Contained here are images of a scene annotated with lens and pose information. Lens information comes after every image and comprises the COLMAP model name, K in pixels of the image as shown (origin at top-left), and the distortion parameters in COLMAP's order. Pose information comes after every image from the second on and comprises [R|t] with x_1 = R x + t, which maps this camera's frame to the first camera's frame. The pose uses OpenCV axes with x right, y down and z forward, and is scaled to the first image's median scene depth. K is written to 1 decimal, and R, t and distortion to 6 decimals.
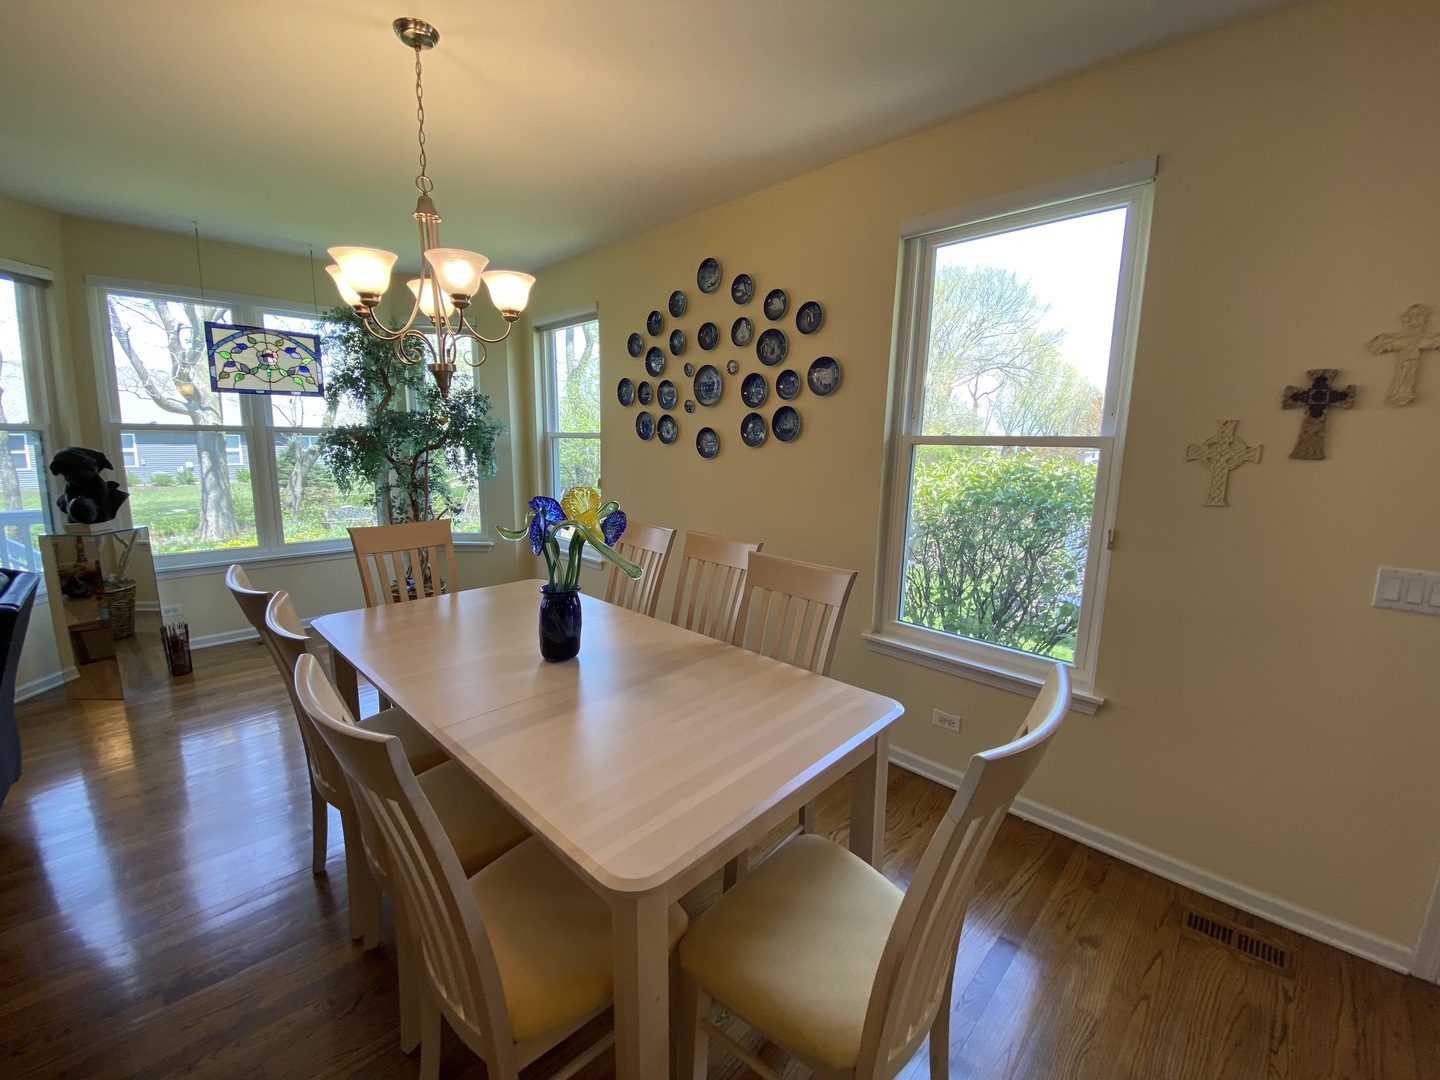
lens RADIAL K [[584.5, 0, 720.0], [0, 584.5, 540.0], [0, 0, 1]] dist [0.061366, -0.041922]
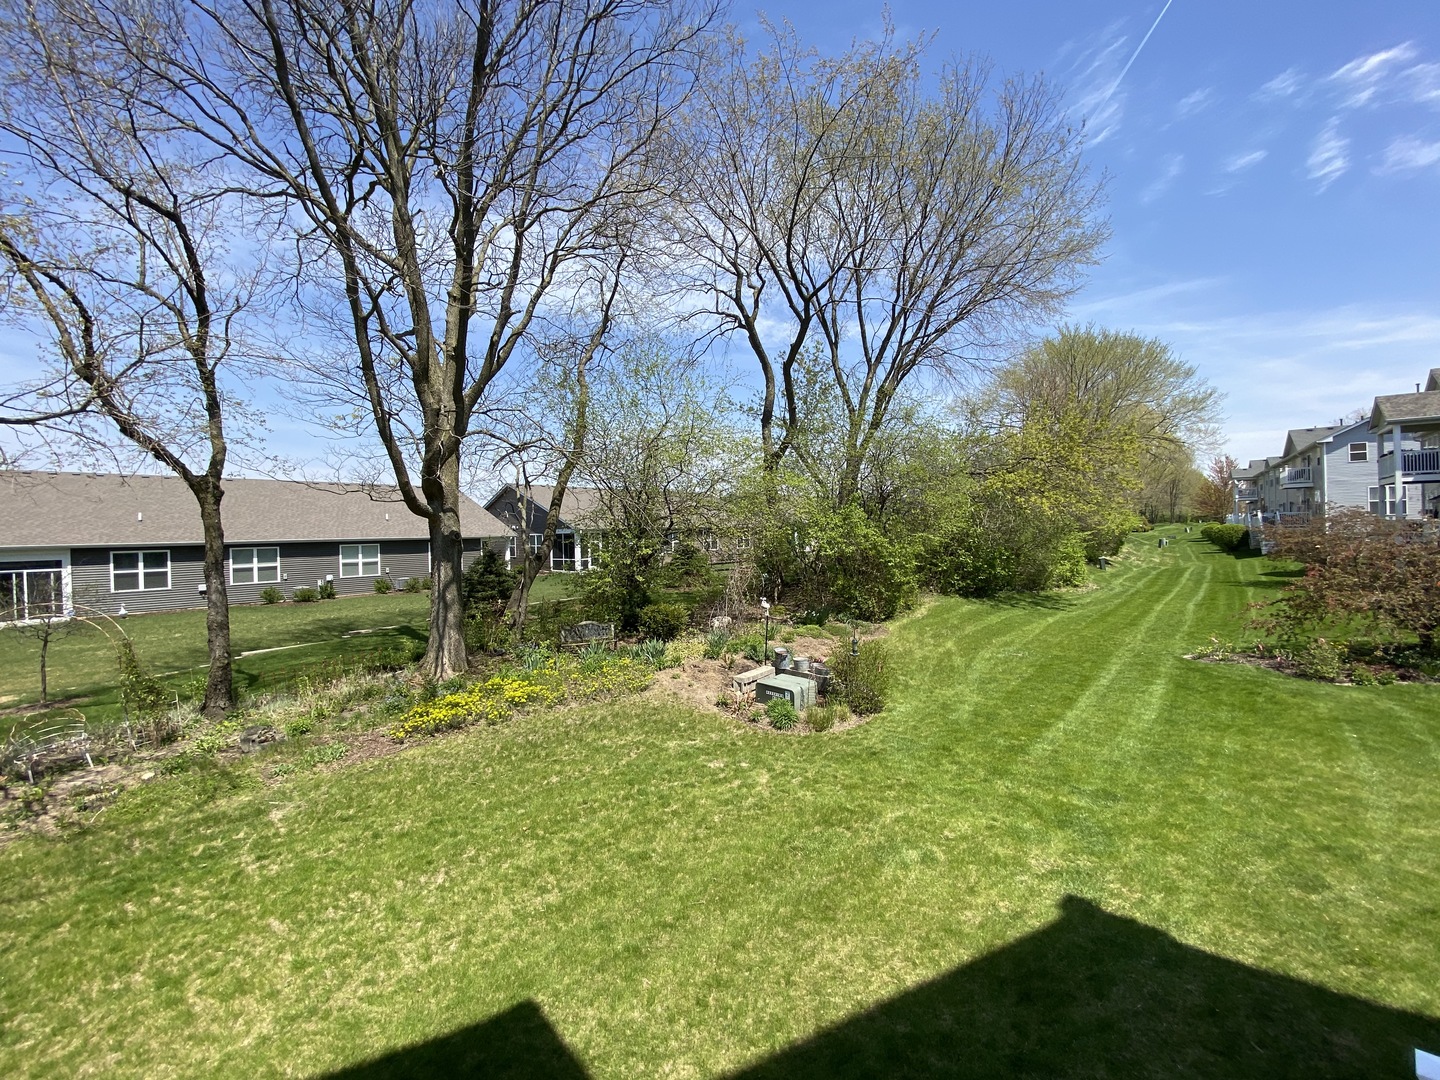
lens RADIAL K [[586.5, 0, 720.3], [0, 586.5, 535.9], [0, 0, 1]] dist [0.011882, -0.017056]
pose [[0.996932, -0.043221, -0.065264, -1.962024], [0.032185, 0.986337, -0.161568, -0.196793], [0.071355, 0.158972, 0.984701, 1.085504]]
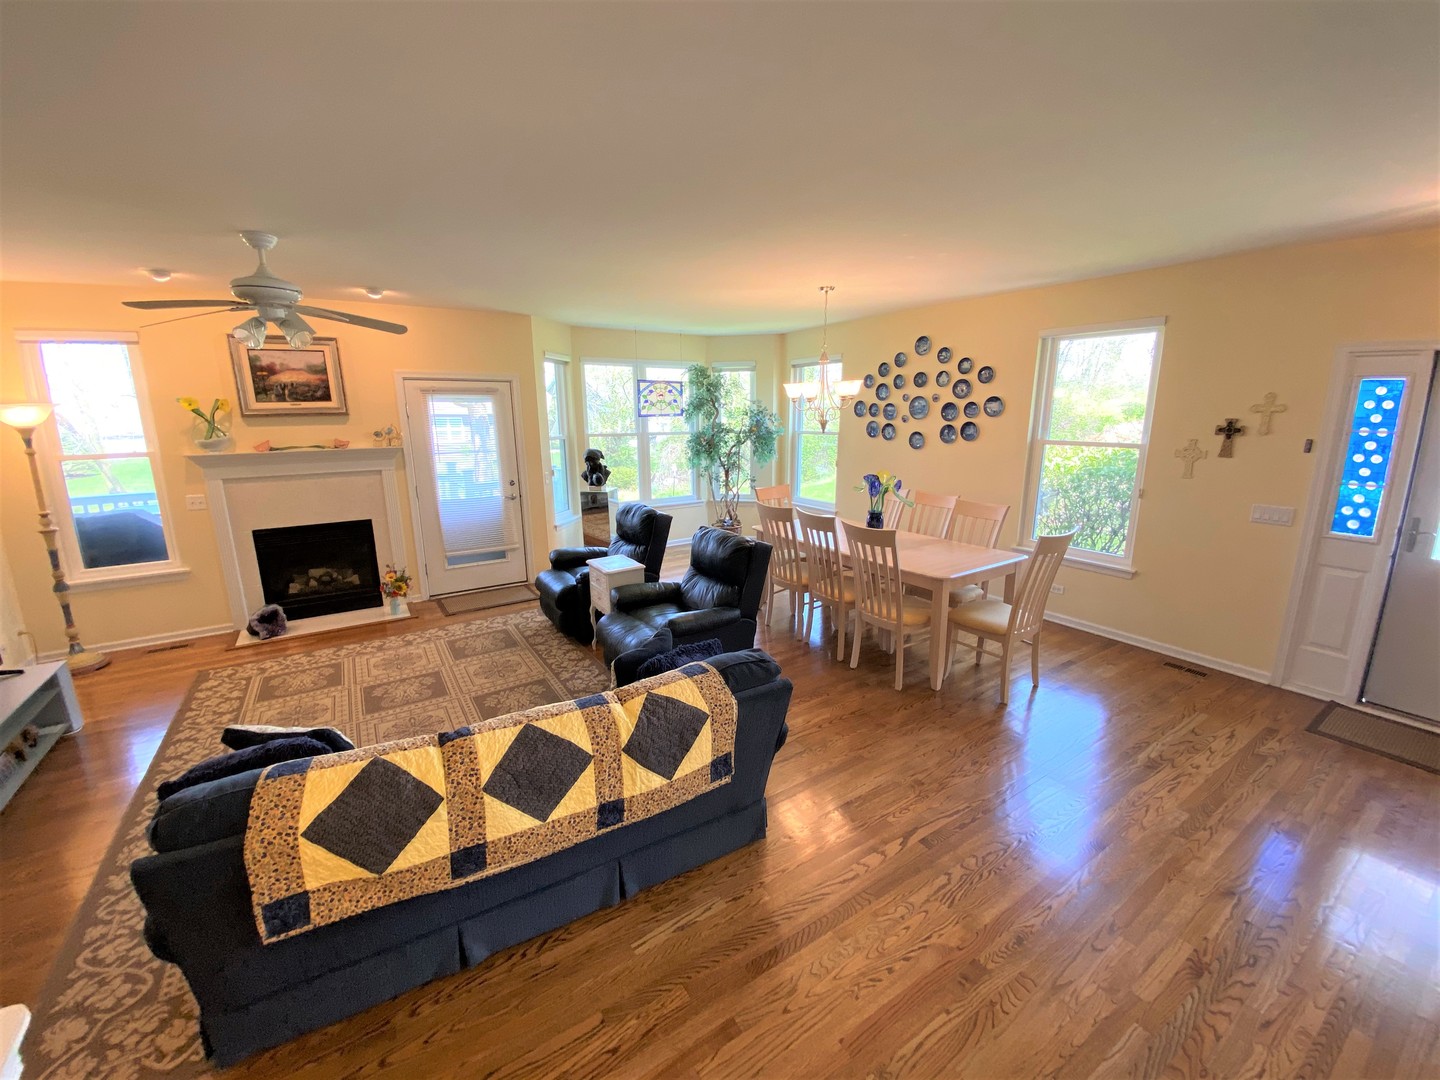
lens RADIAL K [[583.2, 0, 720.0], [0, 583.2, 540.0], [0, 0, 1]] dist [0.019535, -0.014611]
pose [[0.976044, 0.022751, -0.216380, -0.202025], [-0.012035, 0.998641, 0.050713, 0.044753], [0.217240, -0.046894, 0.974991, -0.794165]]
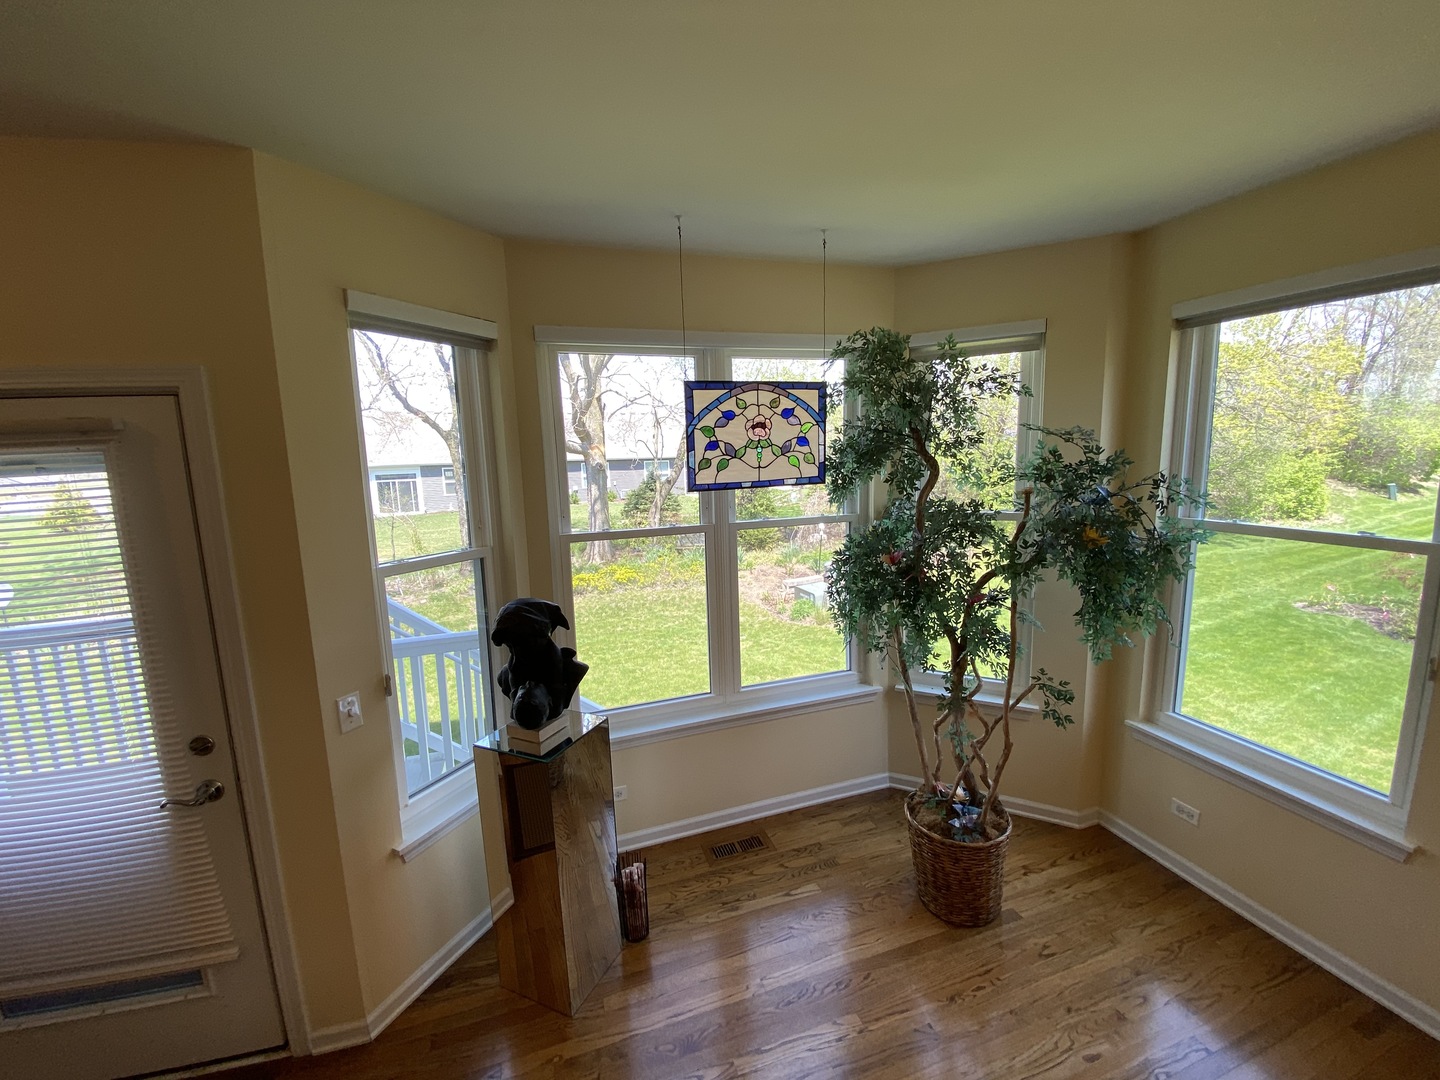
lens RADIAL K [[584.5, 0, 720.0], [0, 584.5, 540.0], [0, 0, 1]] dist [0.061366, -0.041922]
pose [[0.887694, 0.023821, -0.459816, -0.562020], [-0.028906, 0.999574, -0.004022, -0.205216], [0.459525, 0.016862, 0.888005, 0.490162]]
